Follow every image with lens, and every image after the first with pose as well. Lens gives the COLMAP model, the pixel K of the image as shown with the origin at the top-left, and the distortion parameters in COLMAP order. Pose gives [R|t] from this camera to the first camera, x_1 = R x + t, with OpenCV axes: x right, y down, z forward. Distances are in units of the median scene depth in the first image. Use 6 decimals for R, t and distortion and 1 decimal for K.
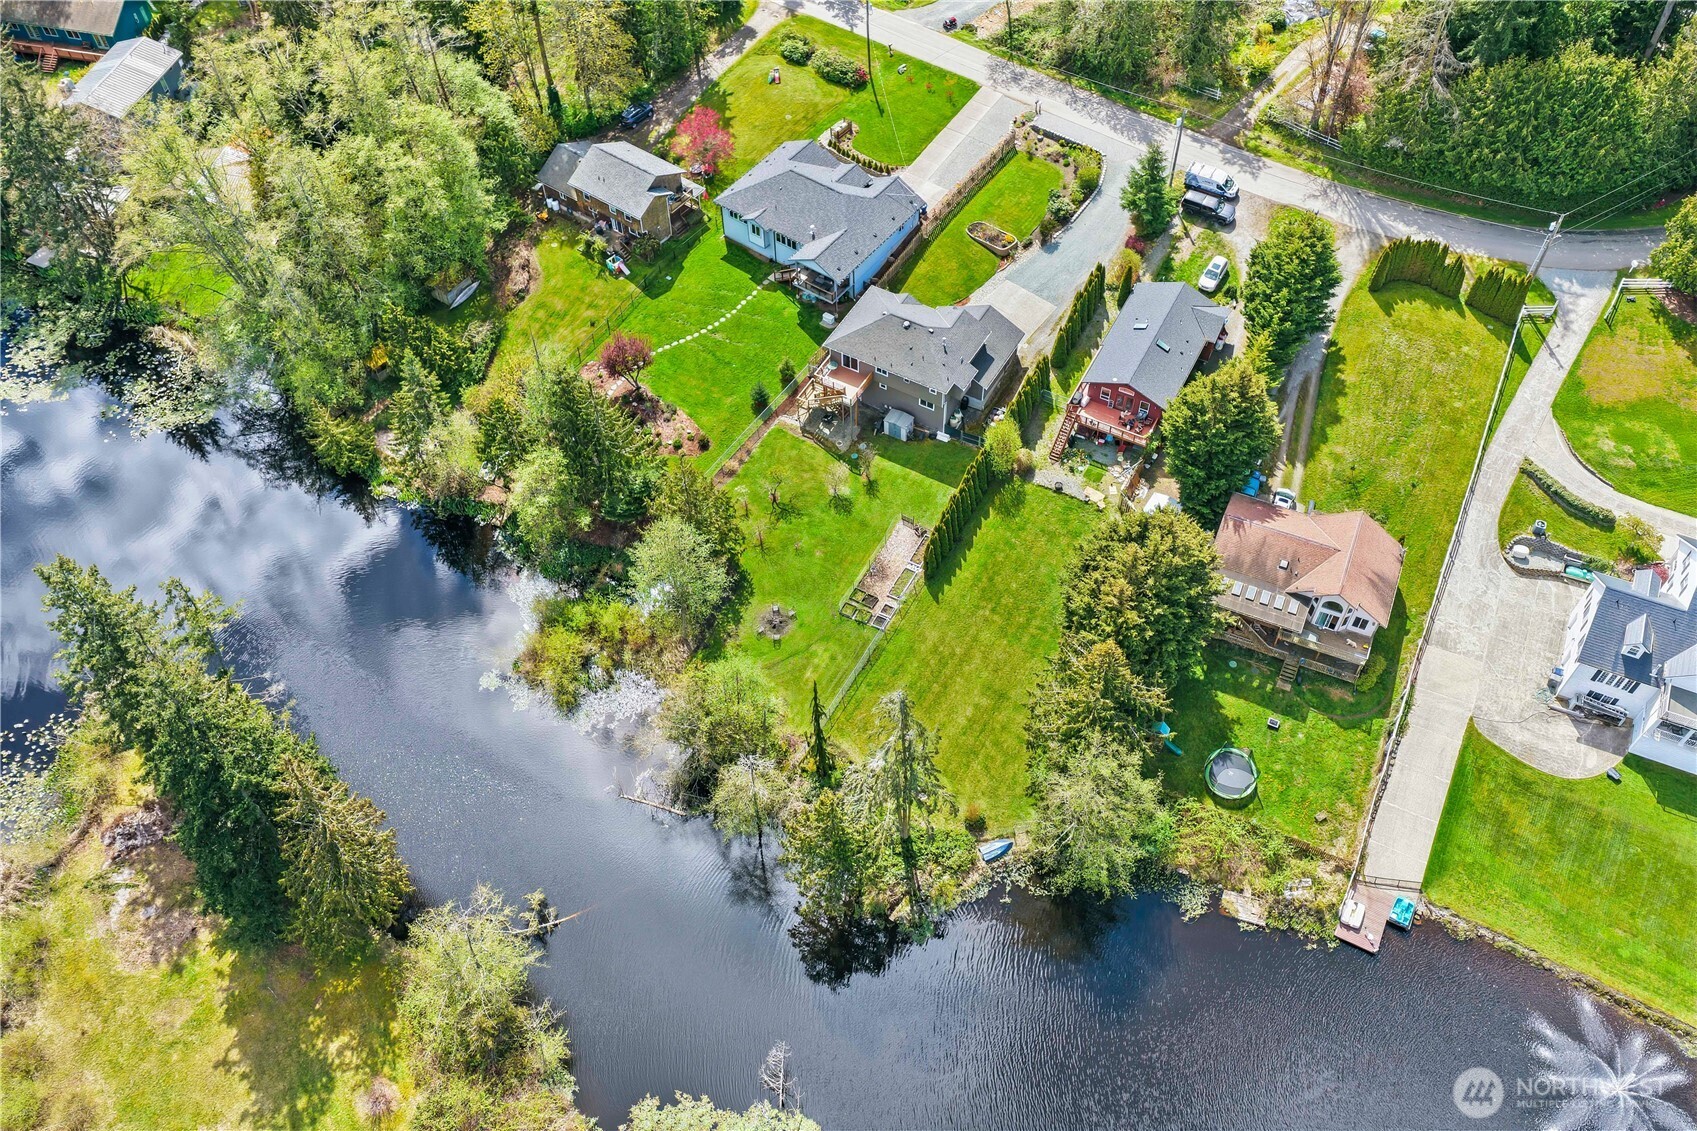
lens RADIAL K [[1419.9, 0, 853.9], [0, 1419.9, 525.3], [0, 0, 1]] dist [-0.009627, 0.032270]
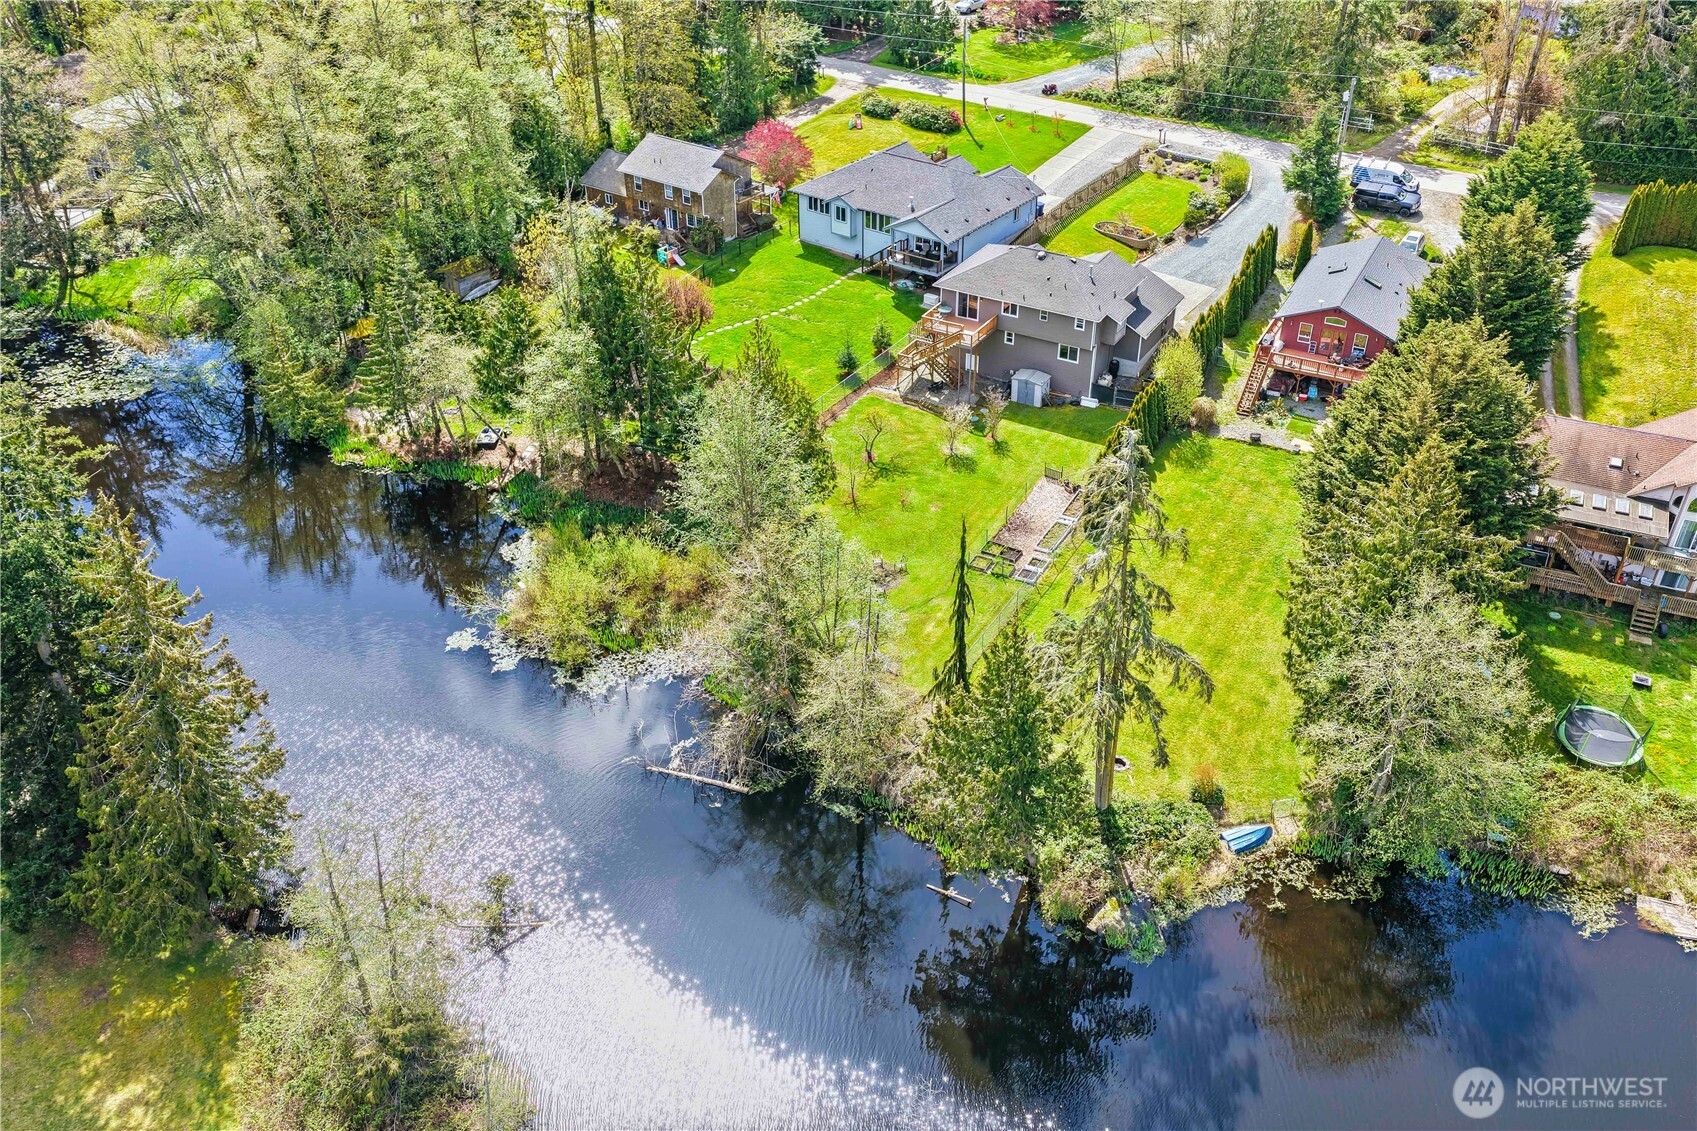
lens RADIAL K [[1419.9, 0, 853.9], [0, 1419.9, 525.3], [0, 0, 1]] dist [-0.009627, 0.032270]
pose [[0.999904, 0.006693, -0.012129, -0.054374], [-0.010324, 0.943827, -0.330277, 0.255444], [0.009238, 0.330371, 0.943806, 0.306021]]
